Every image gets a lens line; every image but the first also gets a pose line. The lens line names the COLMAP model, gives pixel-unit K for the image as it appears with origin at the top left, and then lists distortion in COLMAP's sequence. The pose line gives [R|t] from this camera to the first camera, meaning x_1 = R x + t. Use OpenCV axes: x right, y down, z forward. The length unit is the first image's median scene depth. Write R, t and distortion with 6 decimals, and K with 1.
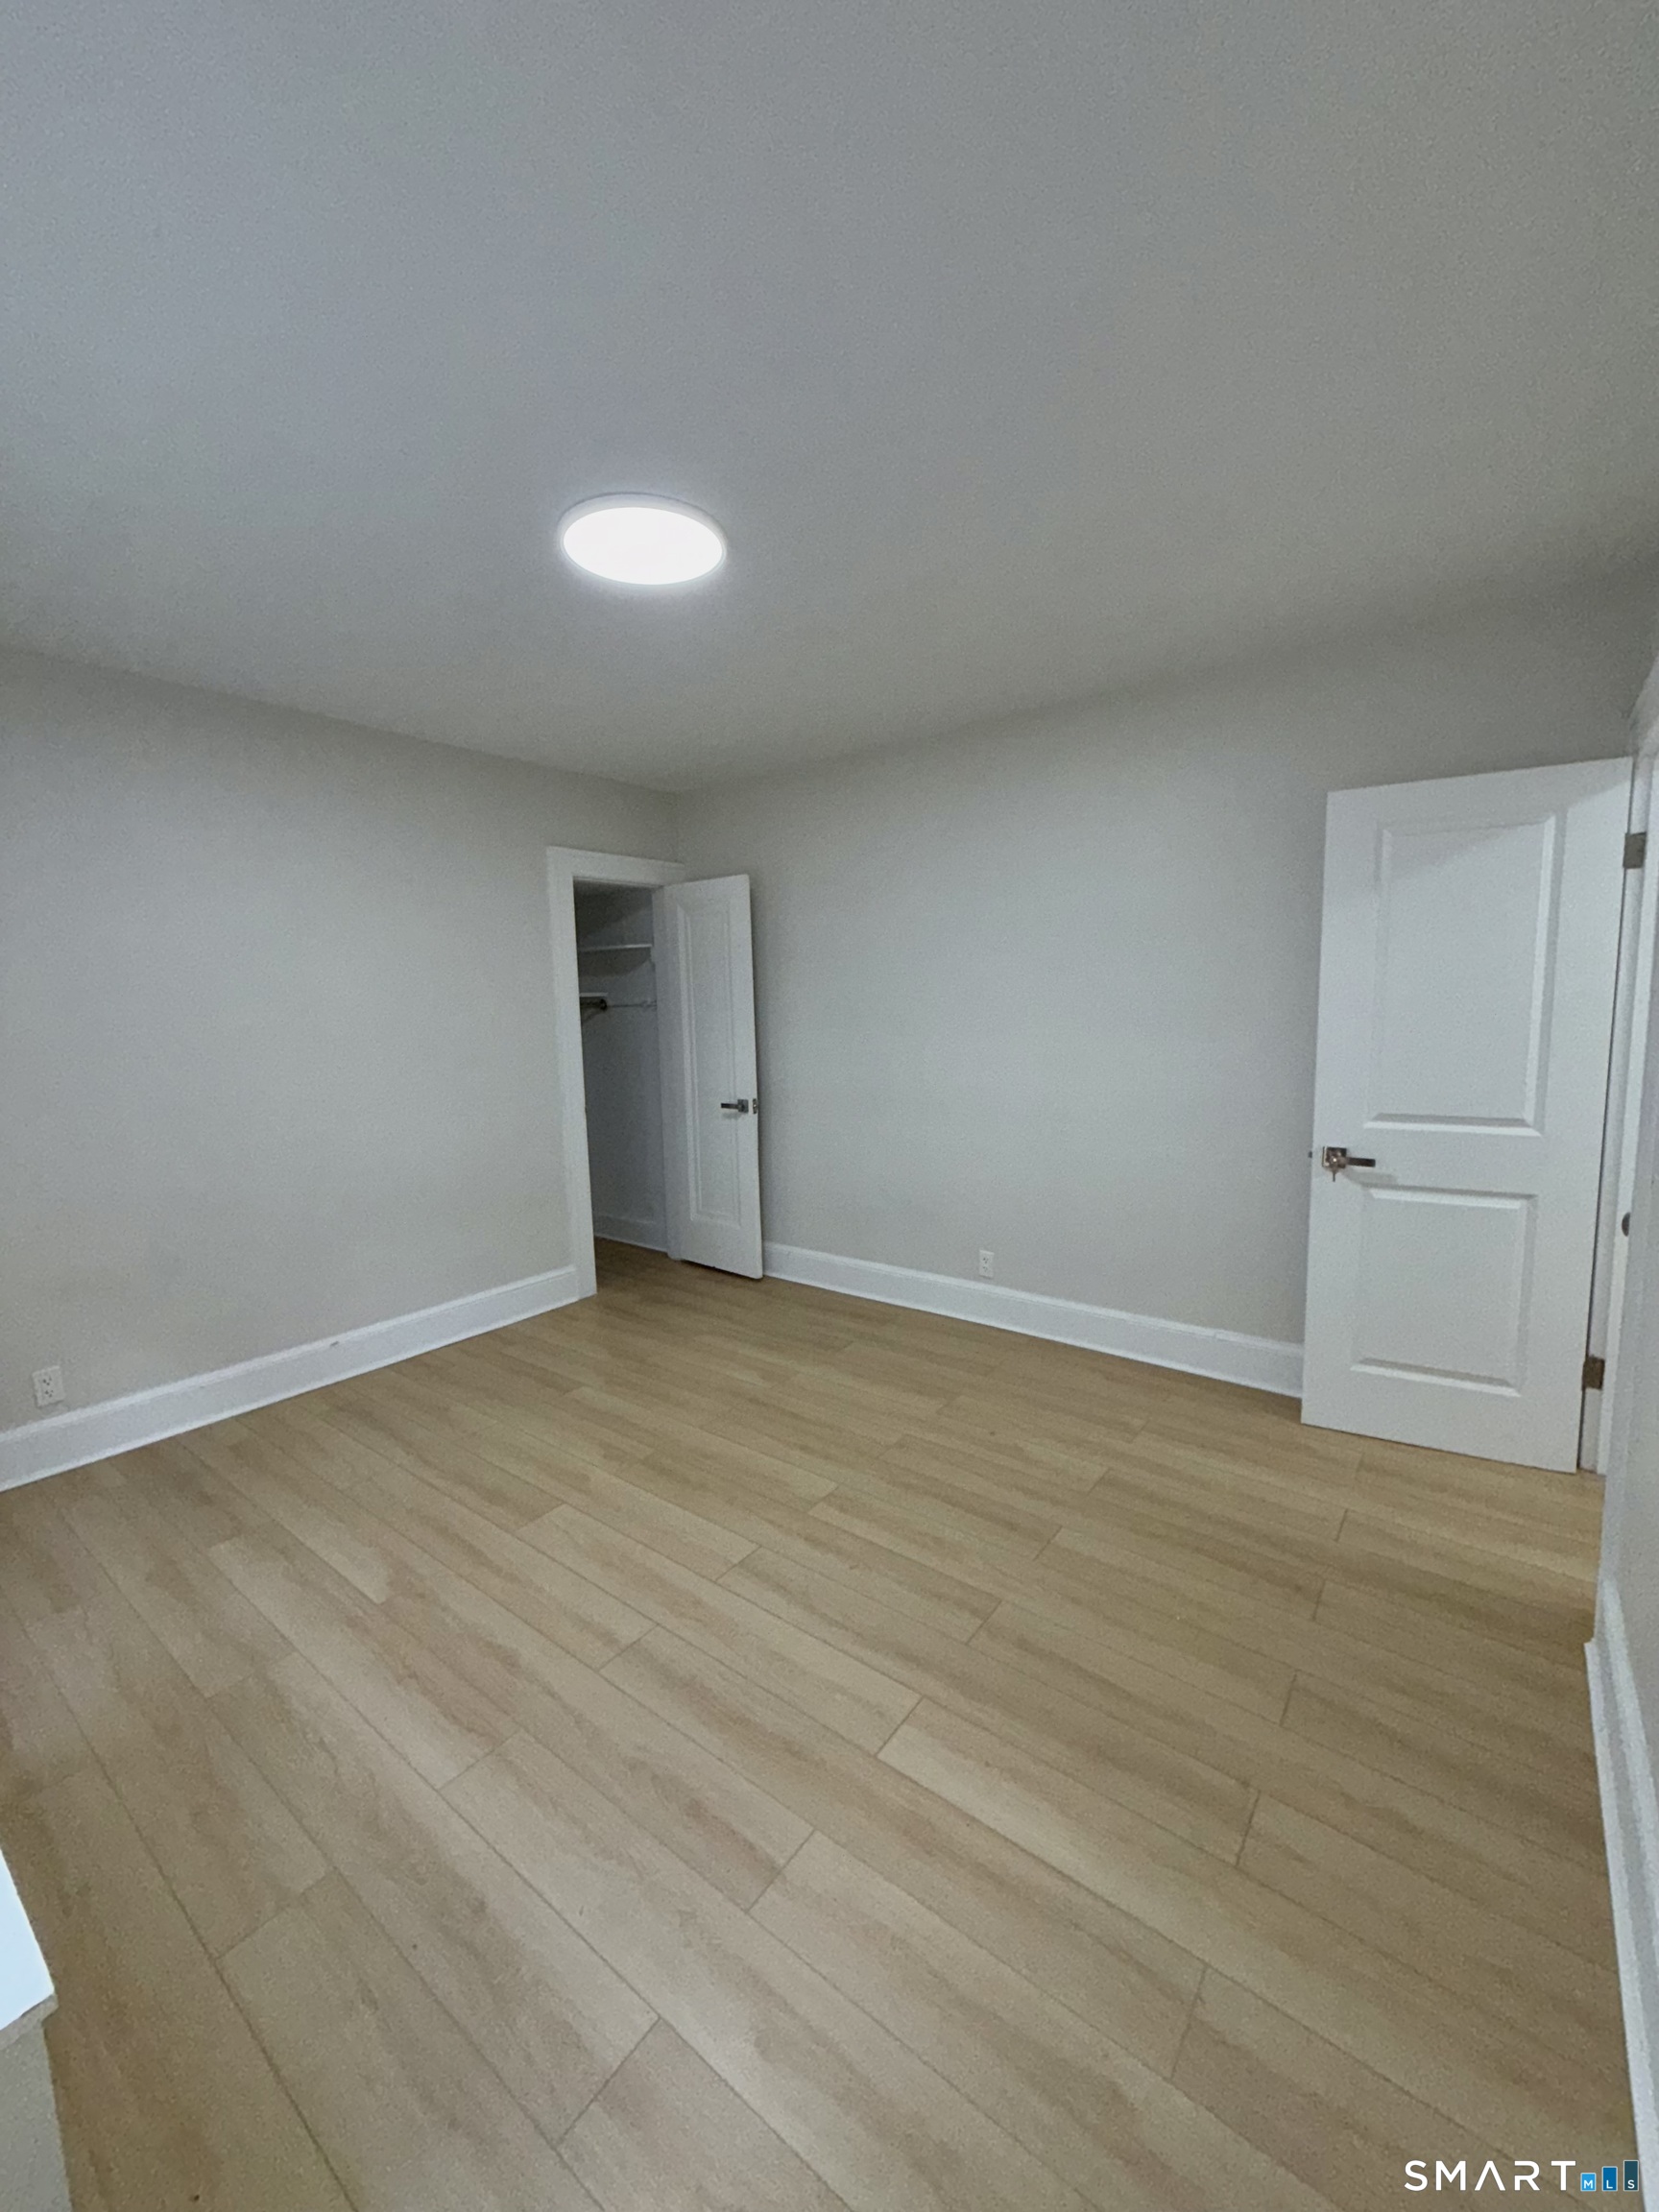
lens RADIAL K [[882.9, 0, 829.5], [0, 882.9, 1106.0], [0, 0, 1]] dist [0.000412, 0.000051]
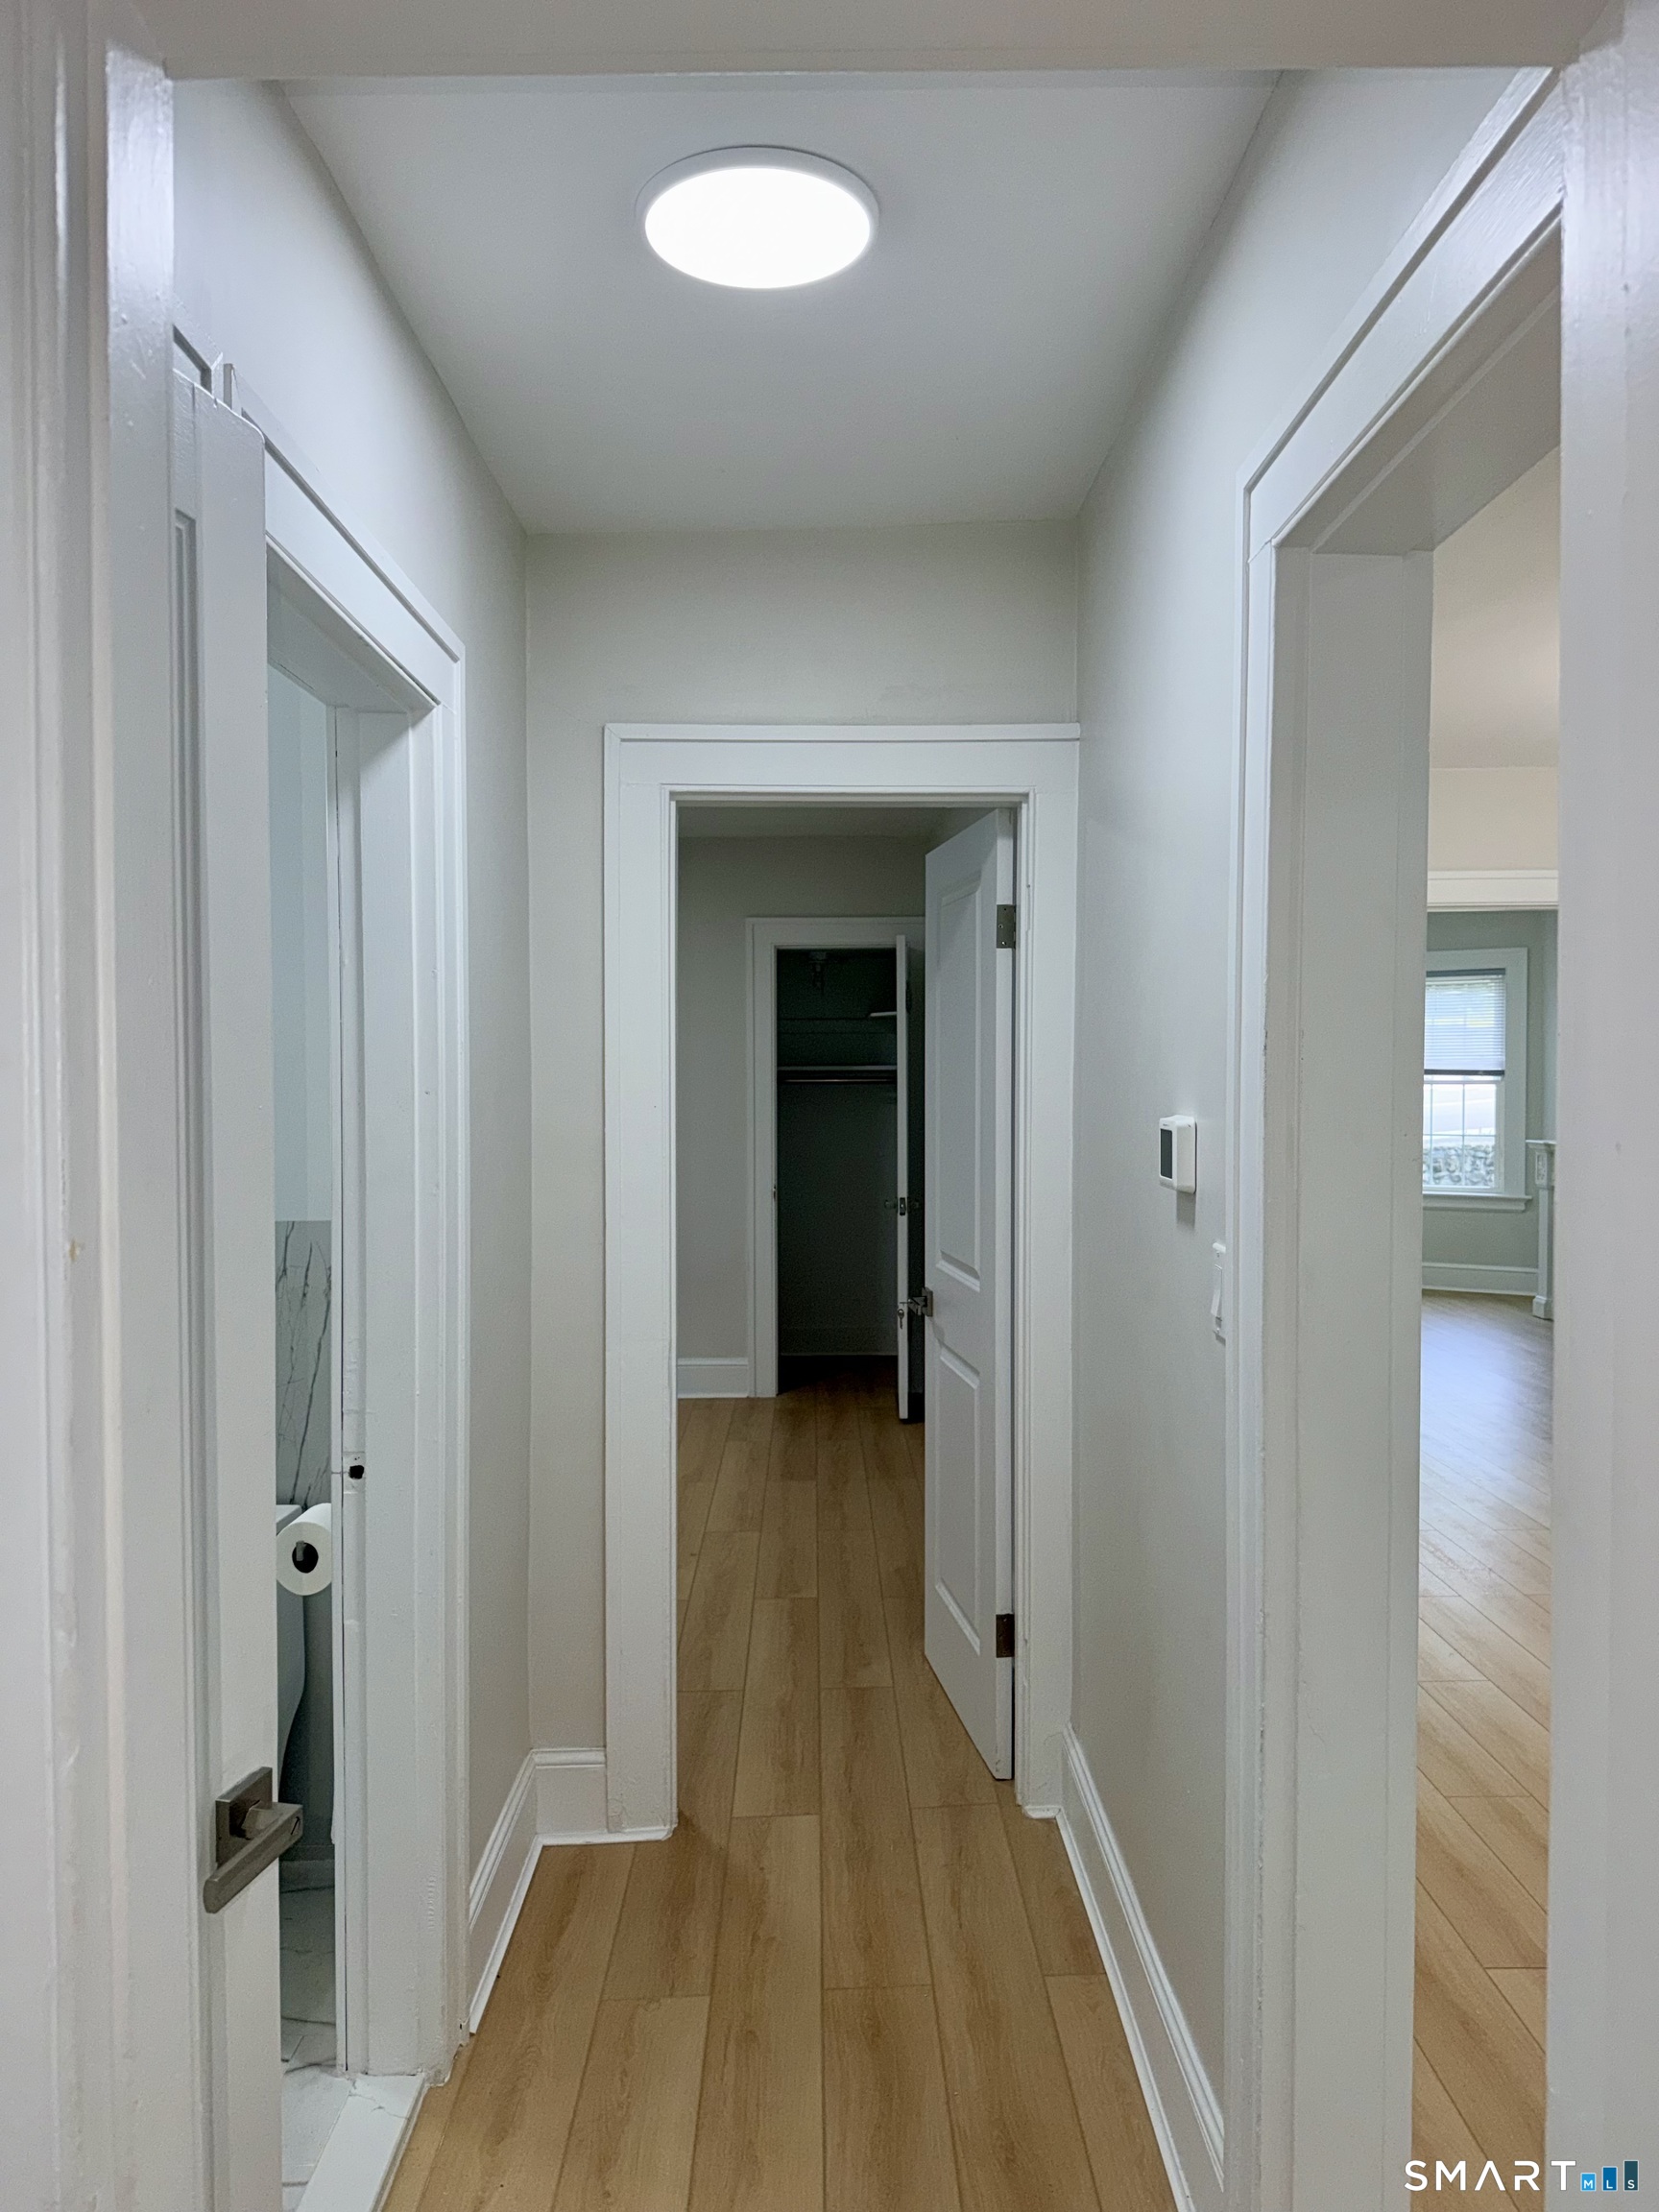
lens RADIAL K [[1537.1, 0, 838.7], [0, 1537.1, 1117.3], [0, 0, 1]] dist [0.143441, -0.219389]
pose [[0.623254, 0.048476, -0.780515, 1.608981], [-0.107827, 0.993871, -0.024375, -0.064720], [0.774550, 0.099352, 0.624661, 0.057136]]
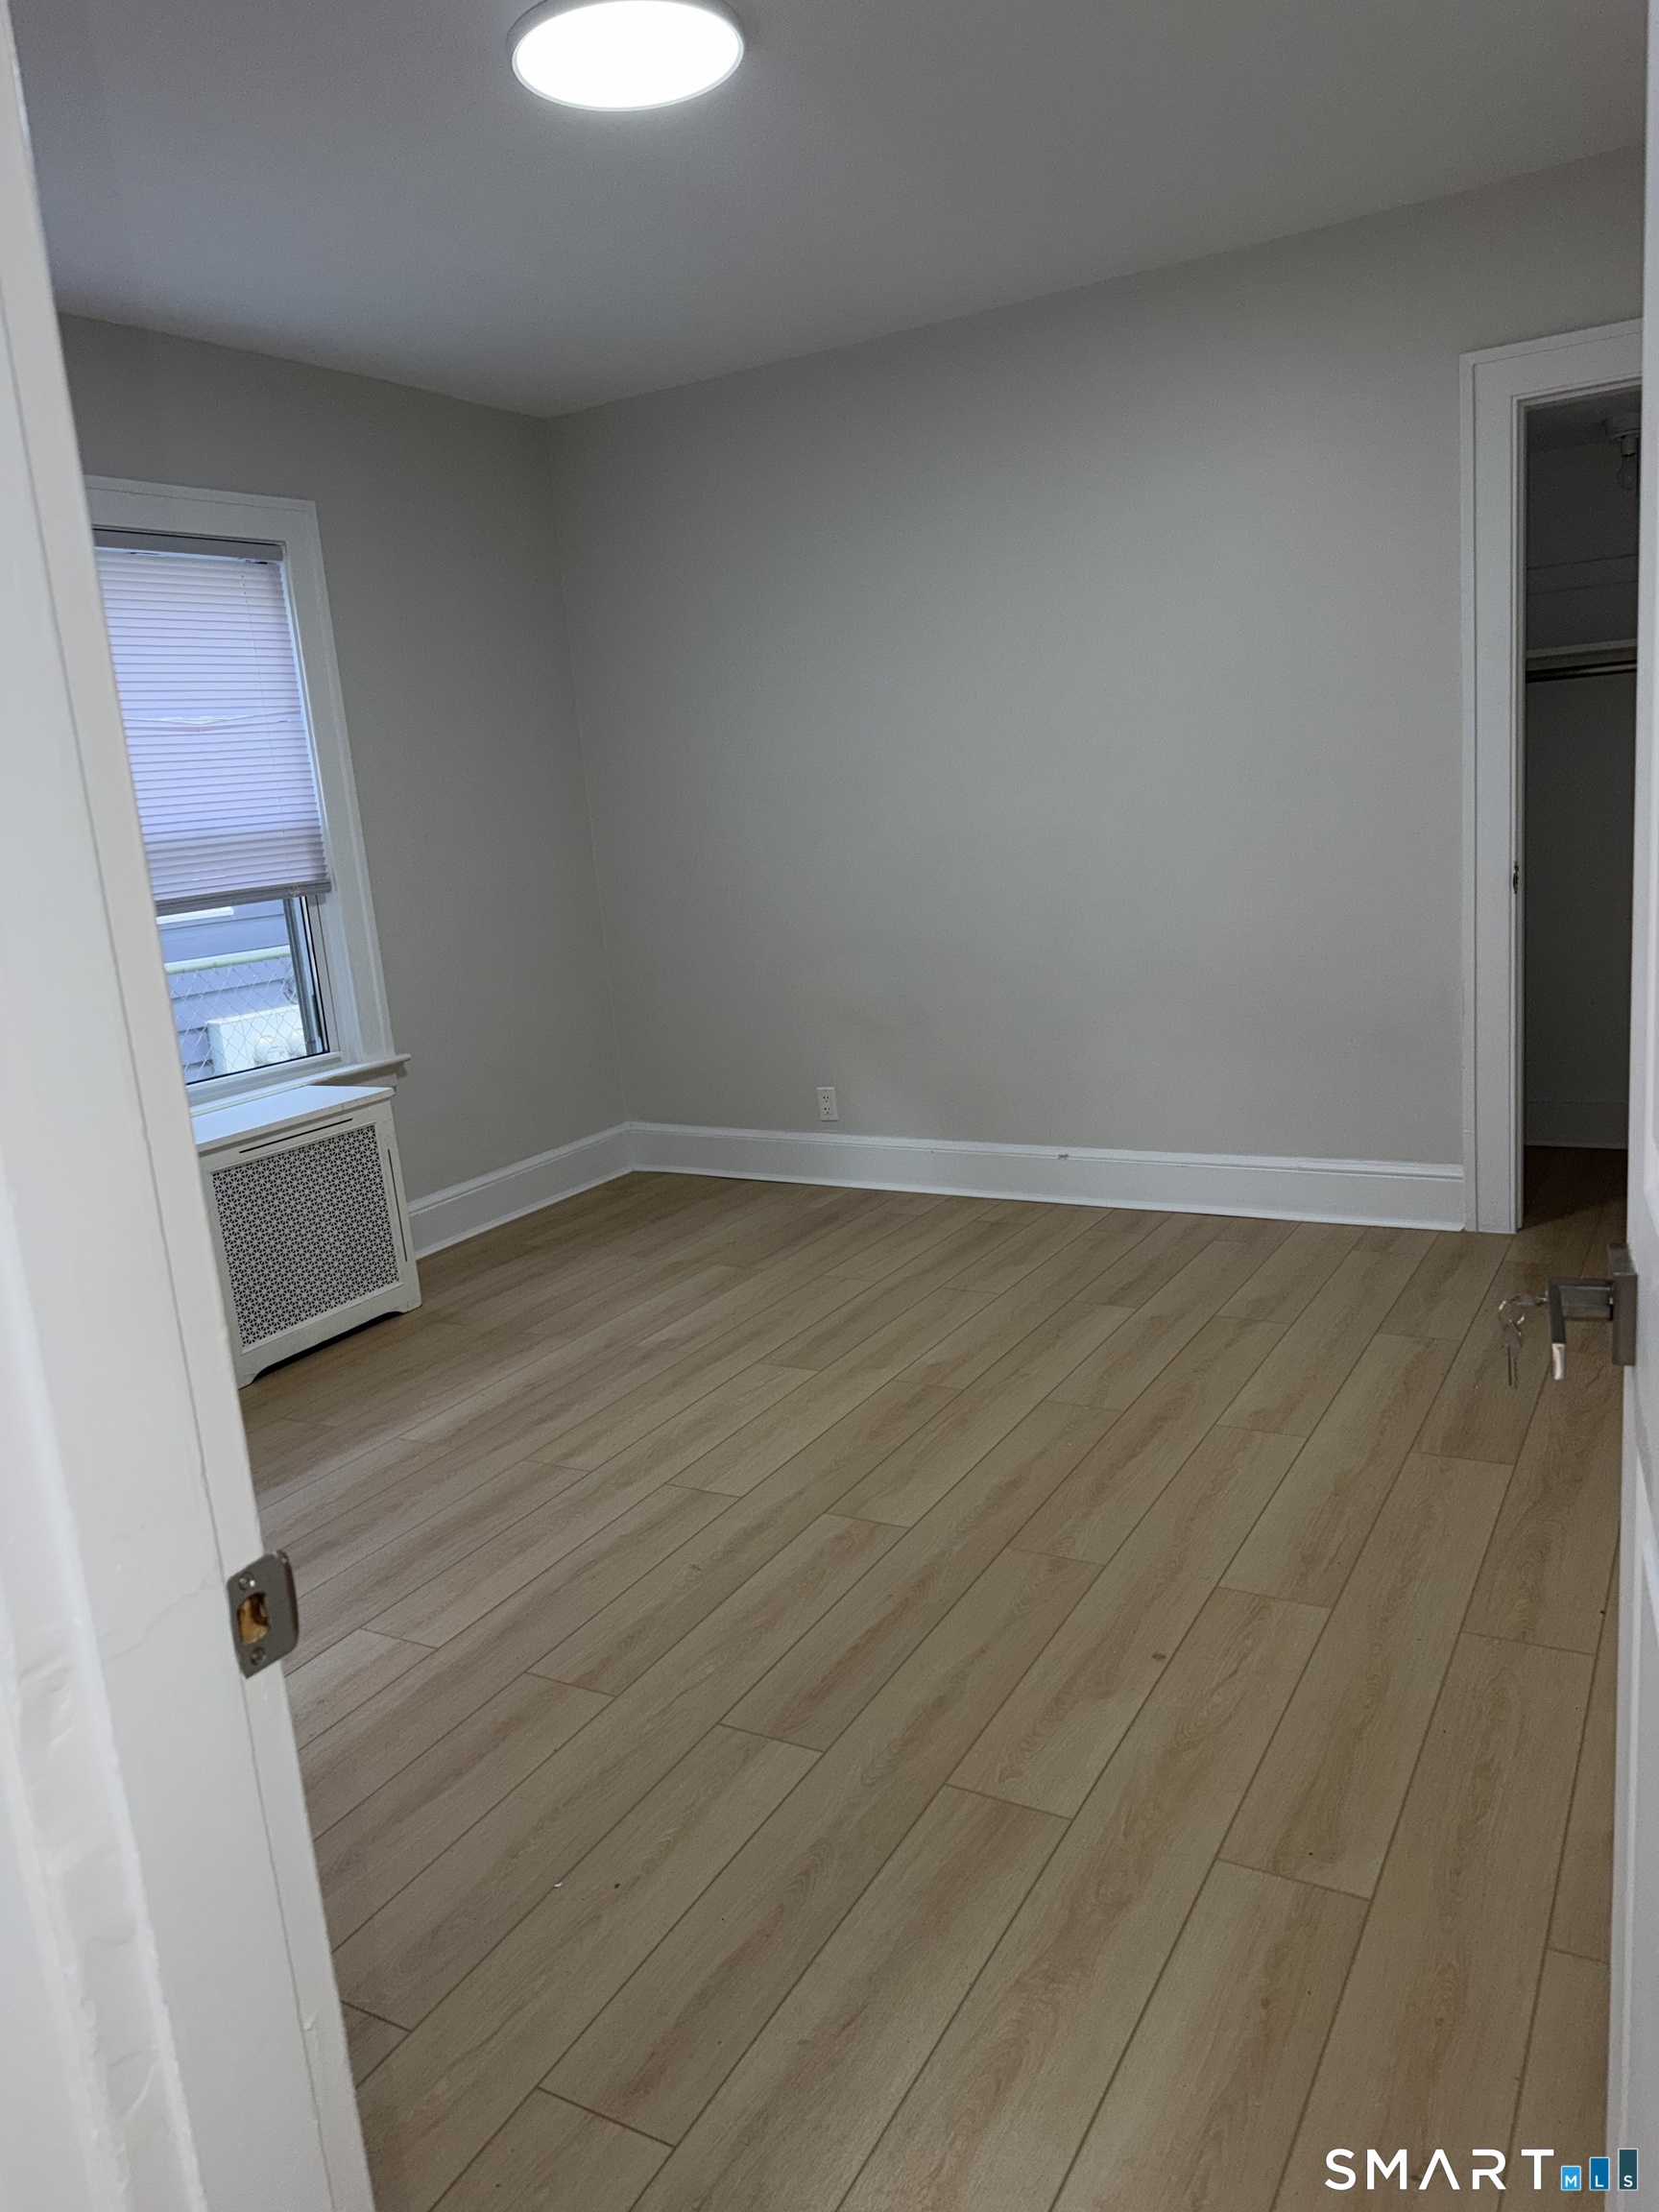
lens RADIAL K [[1537.1, 0, 838.7], [0, 1537.1, 1117.3], [0, 0, 1]] dist [0.143441, -0.219389]
pose [[0.136307, 0.214846, -0.967089, 0.911658], [-0.040770, 0.976590, 0.211210, -0.056023], [0.989827, 0.010639, 0.141875, 0.763882]]
